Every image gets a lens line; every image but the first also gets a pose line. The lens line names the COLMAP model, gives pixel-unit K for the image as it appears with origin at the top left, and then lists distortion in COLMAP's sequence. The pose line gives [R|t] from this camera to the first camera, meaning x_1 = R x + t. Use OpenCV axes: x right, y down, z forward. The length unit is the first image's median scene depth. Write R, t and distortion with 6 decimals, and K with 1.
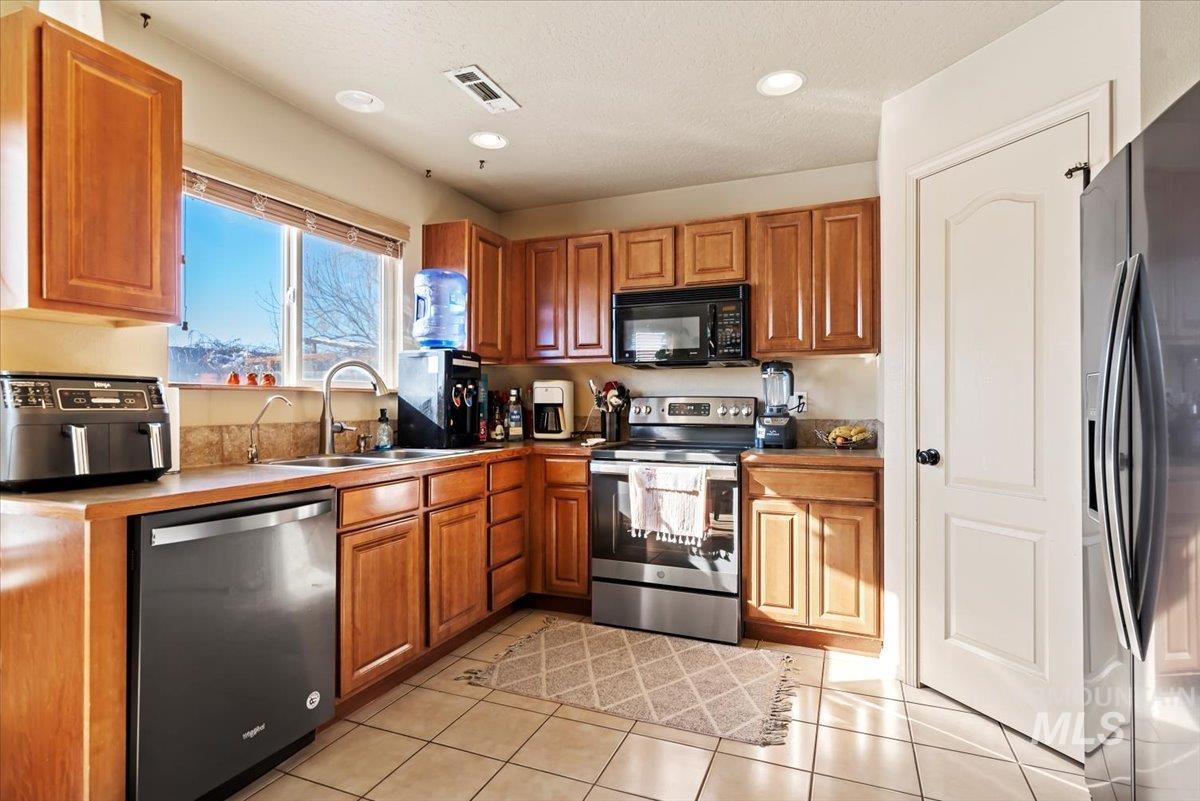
lens RADIAL K [[594.9, 0, 609.5], [0, 594.9, 404.4], [0, 0, 1]] dist [0.003045, 0.000733]
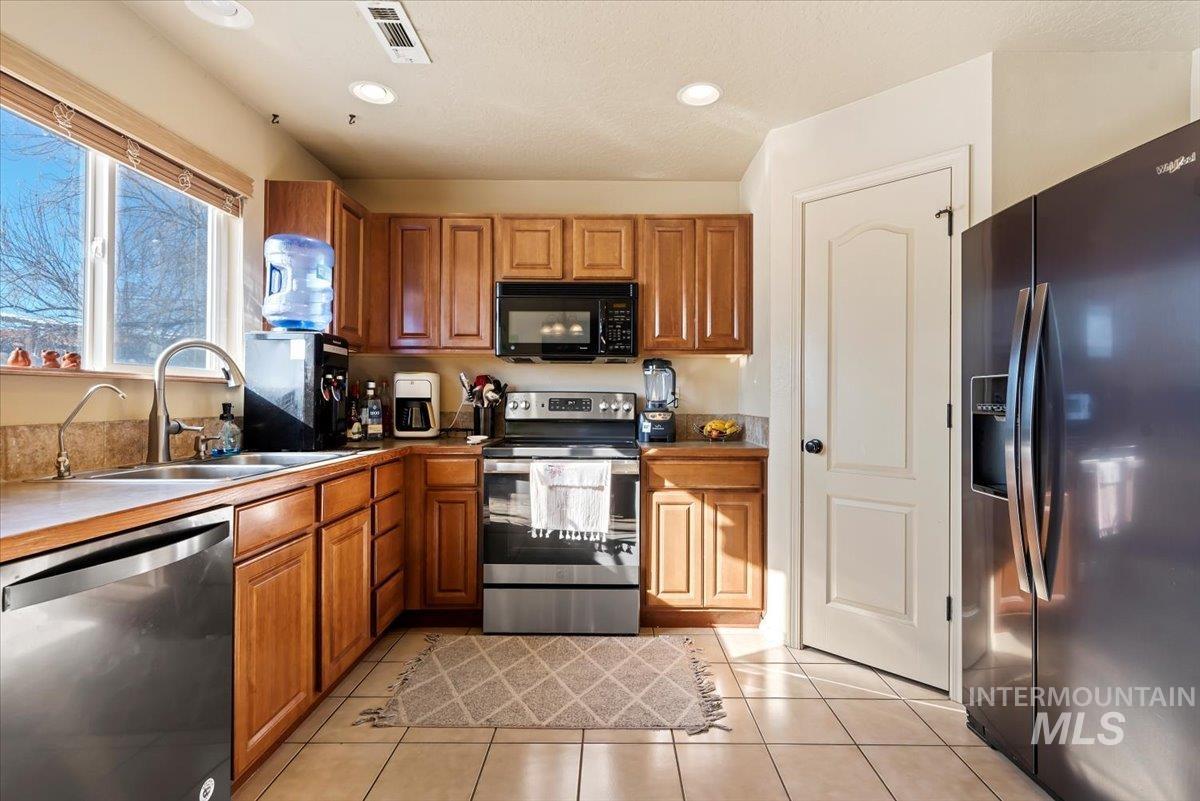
lens RADIAL K [[584.0, 0, 610.2], [0, 584.0, 400.3], [0, 0, 1]] dist [0.000789, 0.000478]
pose [[0.927448, 0.004630, 0.373923, -0.194456], [-0.004592, 0.999989, -0.000993, 0.002053], [-0.373923, -0.000796, 0.927459, 0.081842]]
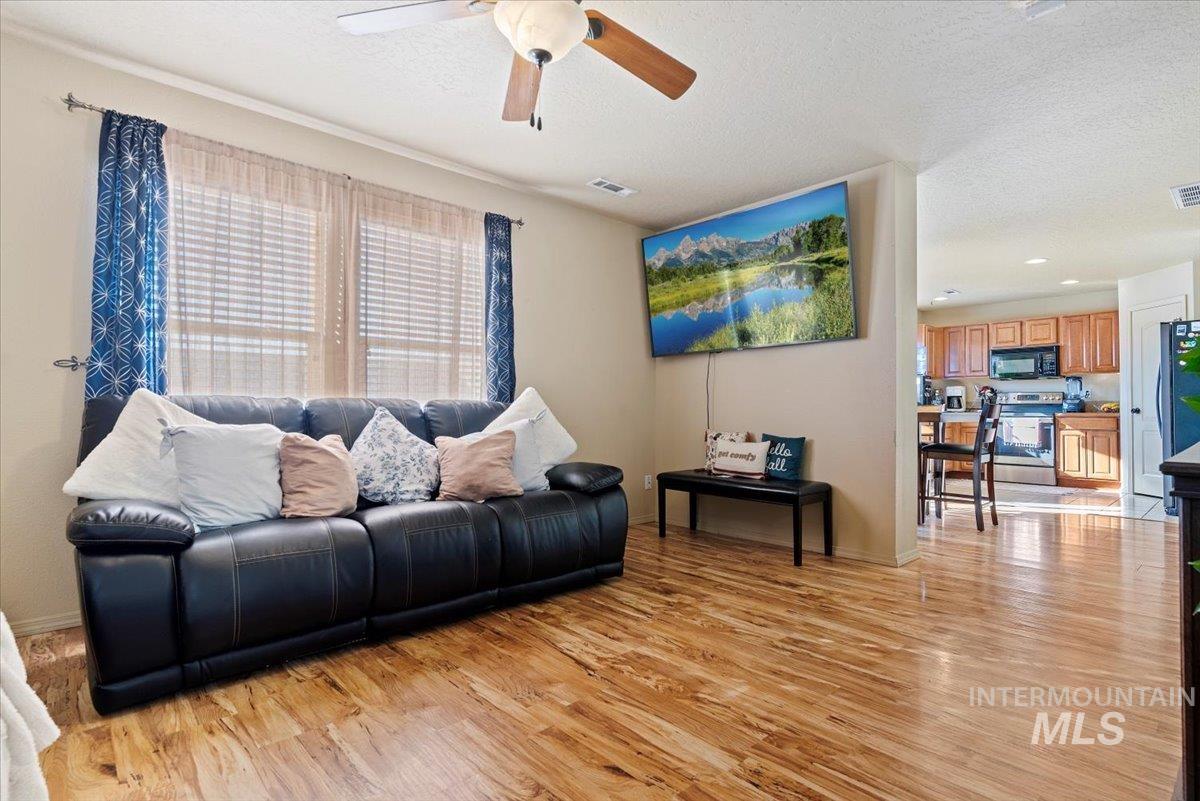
lens RADIAL K [[584.0, 0, 610.2], [0, 584.0, 400.3], [0, 0, 1]] dist [0.000789, 0.000478]
pose [[0.898988, -0.005720, -0.437936, -0.386310], [-0.003731, 0.999778, -0.020719, 0.083410], [0.437957, 0.020260, 0.898767, -2.037051]]
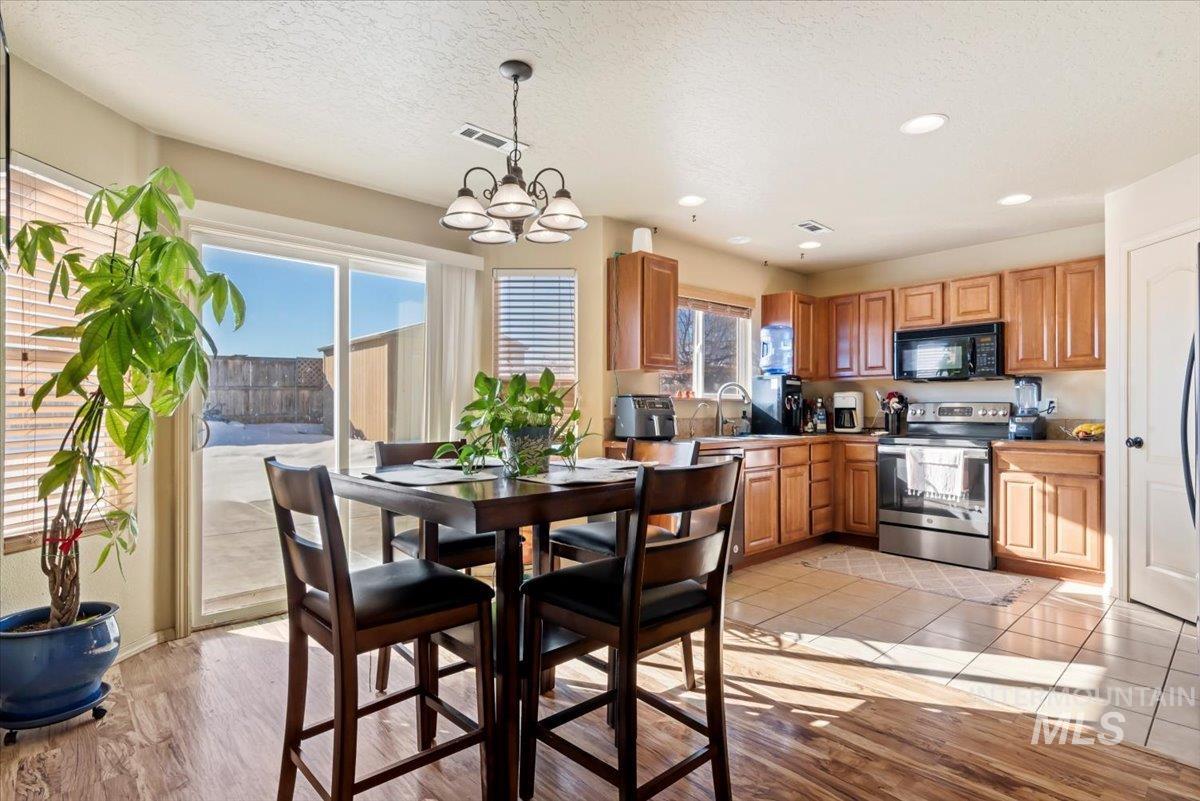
lens RADIAL K [[590.7, 0, 612.0], [0, 590.7, 412.4], [0, 0, 1]] dist [0.001838, 0.000380]
pose [[0.905802, 0.000296, -0.423702, -0.008415], [0.000045, 1.000000, 0.000796, 0.010696], [0.423702, -0.000741, 0.905801, -0.676217]]
